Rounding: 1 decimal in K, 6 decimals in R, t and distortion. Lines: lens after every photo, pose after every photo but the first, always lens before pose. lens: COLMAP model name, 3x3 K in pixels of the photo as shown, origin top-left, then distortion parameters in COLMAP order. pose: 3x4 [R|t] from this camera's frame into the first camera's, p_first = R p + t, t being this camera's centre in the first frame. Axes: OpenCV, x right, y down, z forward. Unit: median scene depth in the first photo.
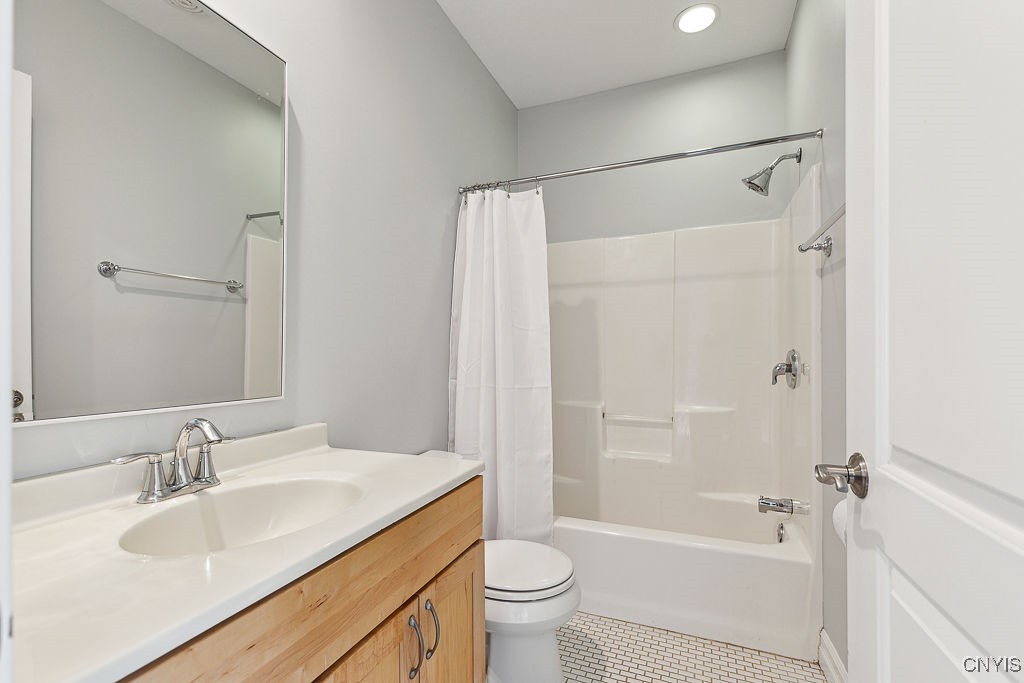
lens RADIAL K [[459.8, 0, 506.3], [0, 459.8, 345.9], [0, 0, 1]] dist [0.003807, -0.001881]
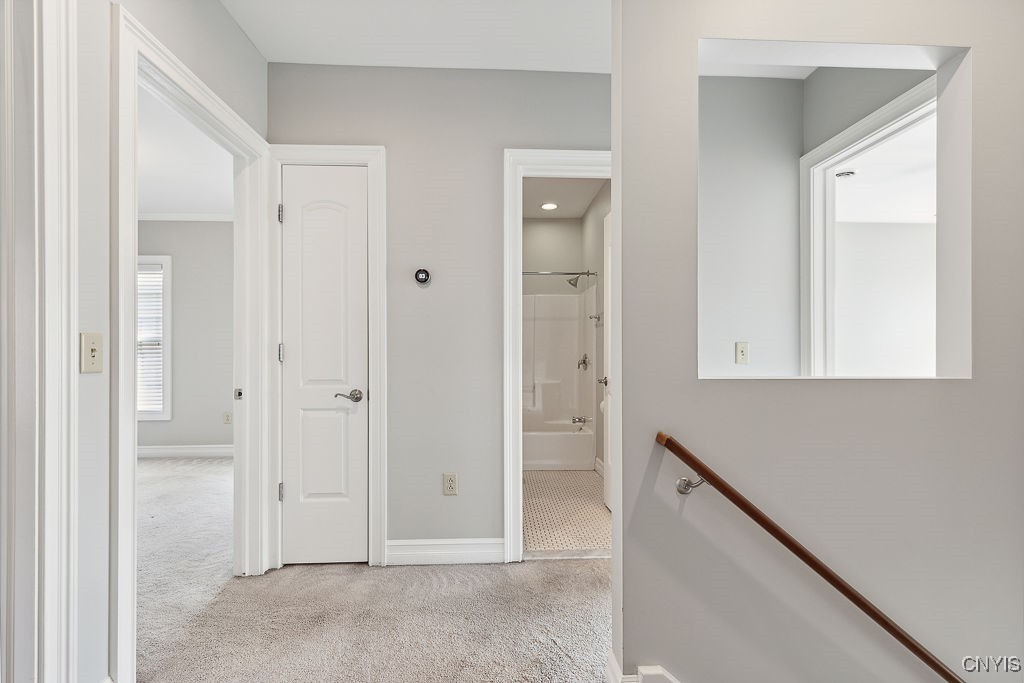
lens RADIAL K [[459.8, 0, 512.6], [0, 459.8, 346.7], [0, 0, 1]] dist [0.003807, -0.001881]
pose [[0.904034, 0.001808, 0.427457, -0.734815], [-0.003638, 0.999987, 0.003464, -0.036944], [-0.427445, -0.004687, 0.904029, -0.989678]]
